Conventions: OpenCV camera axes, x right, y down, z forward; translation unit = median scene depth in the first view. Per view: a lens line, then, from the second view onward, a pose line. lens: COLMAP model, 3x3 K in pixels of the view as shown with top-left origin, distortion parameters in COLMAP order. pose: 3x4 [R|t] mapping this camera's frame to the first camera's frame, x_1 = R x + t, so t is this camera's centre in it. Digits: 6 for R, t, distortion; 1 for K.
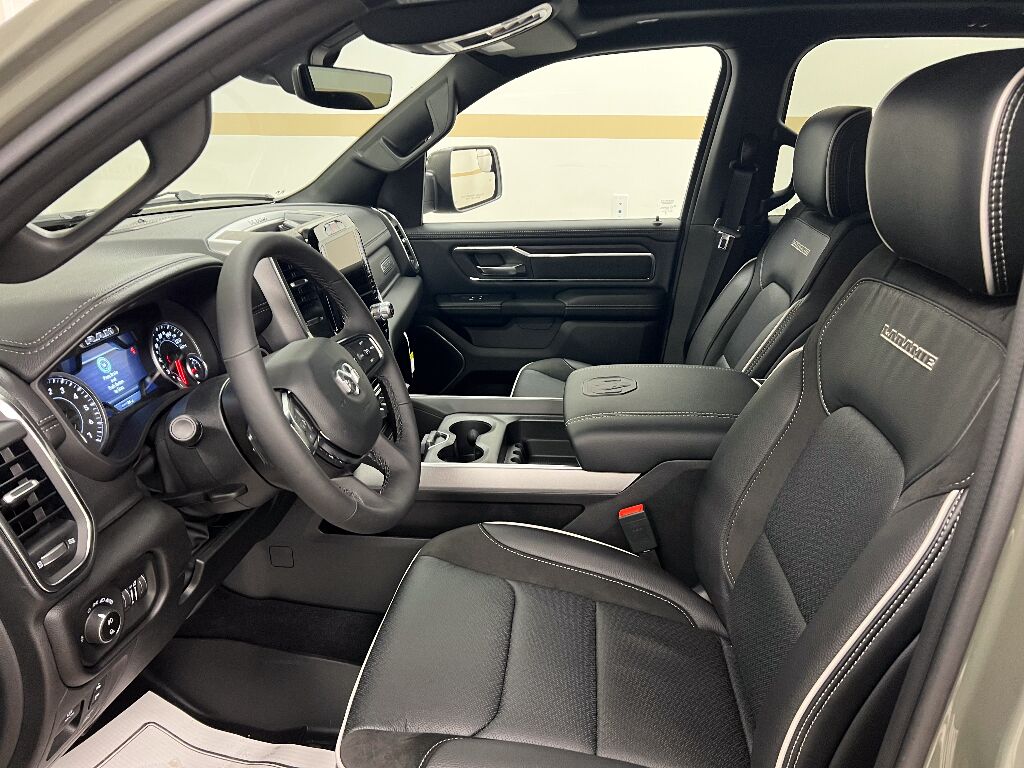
lens RADIAL K [[760.4, 0, 507.4], [0, 760.4, 388.0], [0, 0, 1]] dist [0.081261, -0.112810]
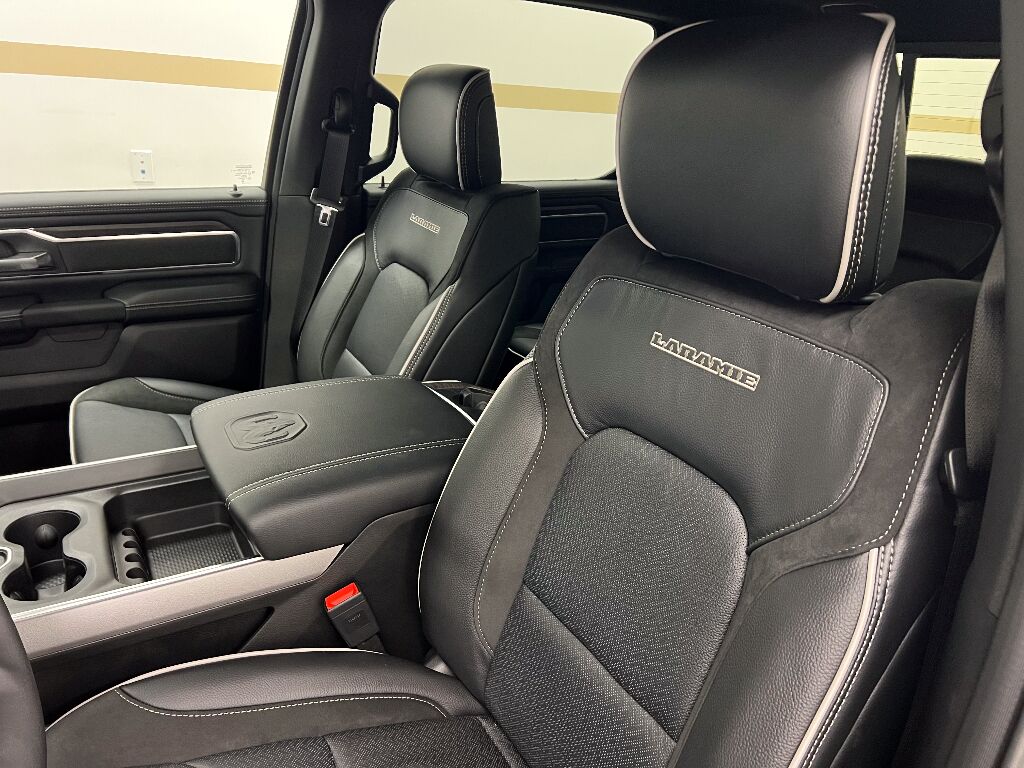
lens RADIAL K [[760.4, 0, 507.4], [0, 760.4, 388.0], [0, 0, 1]] dist [0.081261, -0.112810]
pose [[0.810476, -0.159665, 0.563591, -0.064894], [0.128190, 0.987159, 0.095317, -0.060877], [-0.571573, -0.005006, 0.820536, 0.196945]]
